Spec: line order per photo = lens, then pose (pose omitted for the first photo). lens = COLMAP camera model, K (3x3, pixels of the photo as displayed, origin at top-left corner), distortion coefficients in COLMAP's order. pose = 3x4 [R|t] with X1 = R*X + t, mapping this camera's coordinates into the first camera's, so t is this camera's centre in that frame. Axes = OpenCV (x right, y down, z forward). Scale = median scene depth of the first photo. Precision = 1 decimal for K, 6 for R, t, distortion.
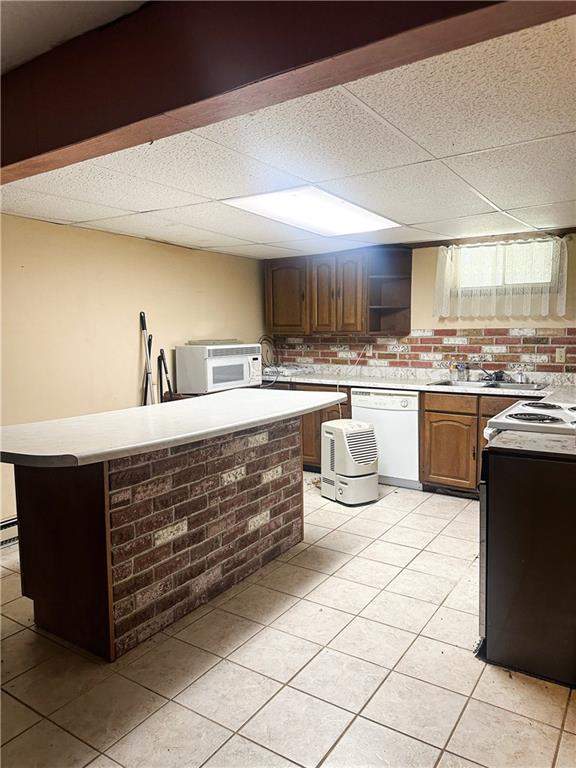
lens RADIAL K [[541.5, 0, 287.0], [0, 541.5, 382.0], [0, 0, 1]] dist [0.015011, 0.002075]
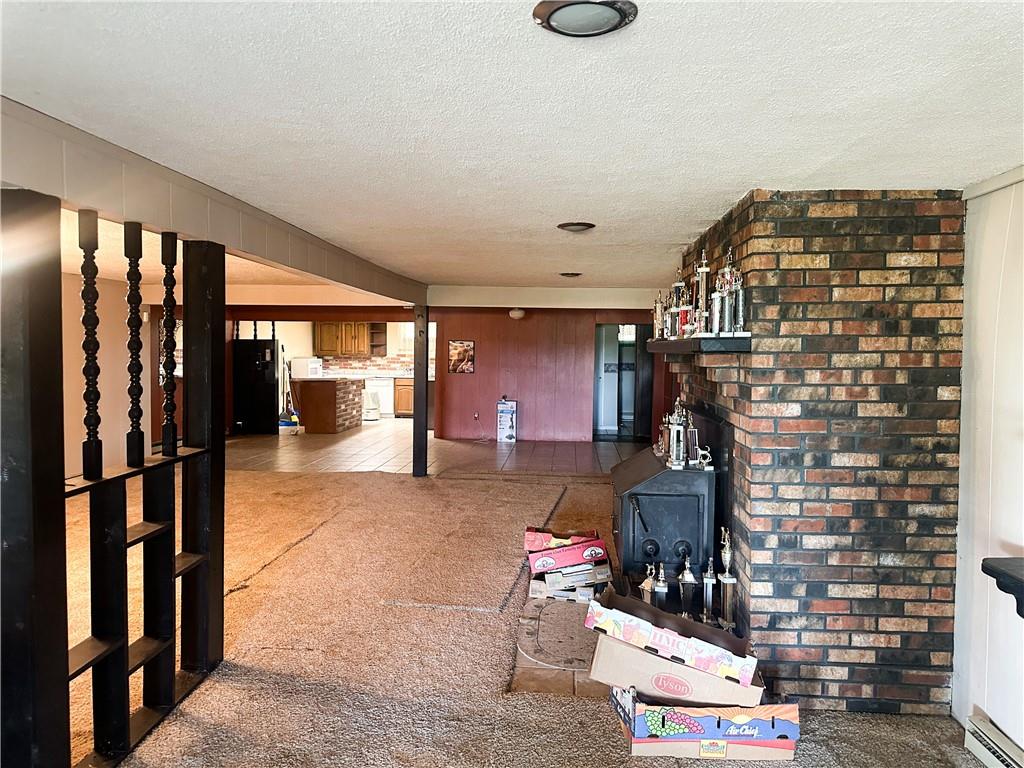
lens RADIAL K [[722.0, 0, 511.6], [0, 722.0, 381.4], [0, 0, 1]] dist [0.015011, 0.002075]
pose [[0.877682, 0.002563, 0.479237, -0.839884], [0.021443, 0.998774, -0.044613, 0.182862], [-0.478764, 0.049432, 0.876551, -2.107697]]
